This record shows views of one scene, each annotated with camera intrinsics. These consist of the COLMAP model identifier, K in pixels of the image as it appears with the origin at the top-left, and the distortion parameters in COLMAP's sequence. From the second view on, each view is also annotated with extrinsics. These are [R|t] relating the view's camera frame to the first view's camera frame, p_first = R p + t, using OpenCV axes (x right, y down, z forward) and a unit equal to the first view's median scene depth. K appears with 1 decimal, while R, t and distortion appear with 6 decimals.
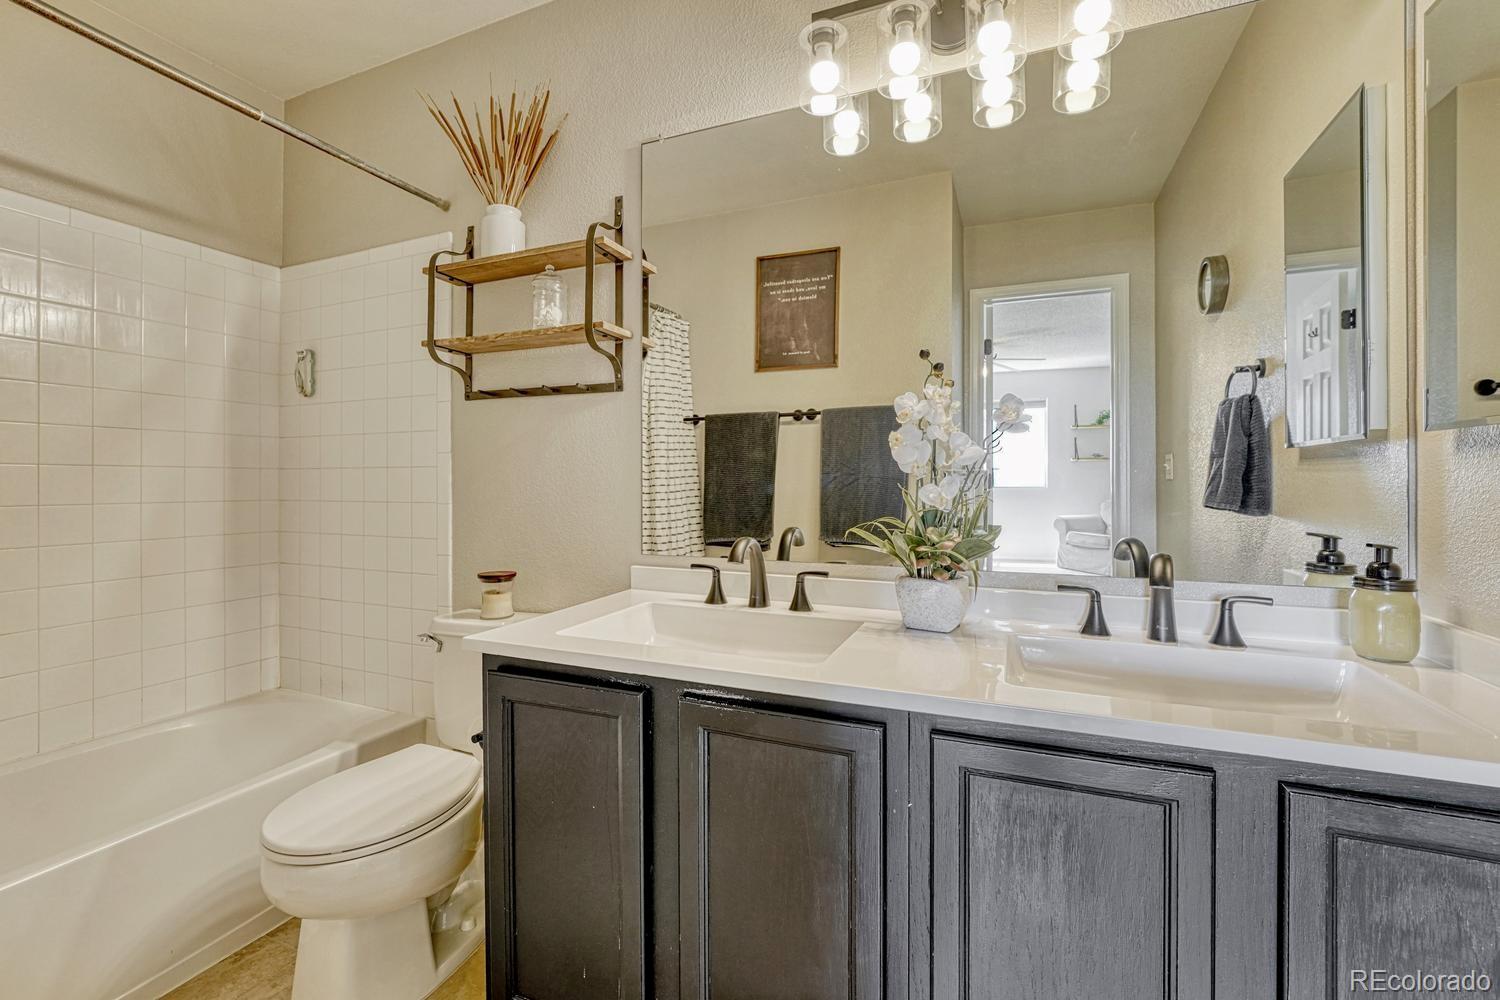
lens RADIAL K [[625.8, 0, 745.8], [0, 625.8, 485.5], [0, 0, 1]] dist [-0.013880, 0.001568]
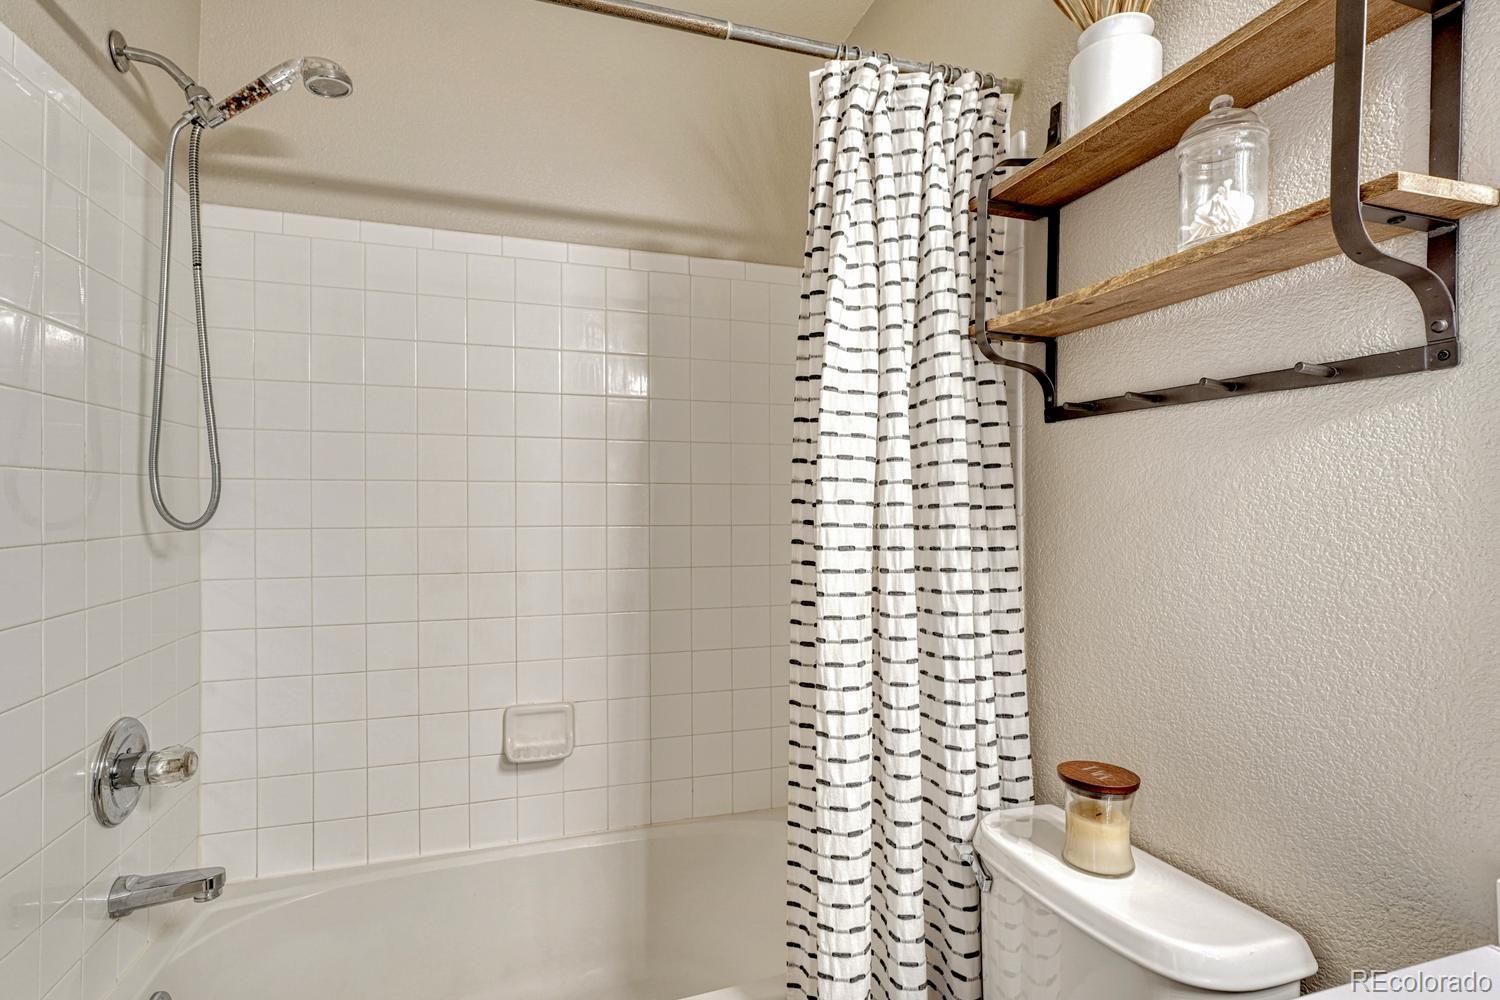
lens RADIAL K [[733.4, 0, 747.6], [0, 733.4, 499.2], [0, 0, 1]] dist [0.011559, -0.000238]
pose [[0.643230, -0.001283, -0.765672, -0.134116], [-0.007200, 0.999944, -0.007724, -0.069182], [0.765639, 0.010481, 0.643185, 0.423744]]
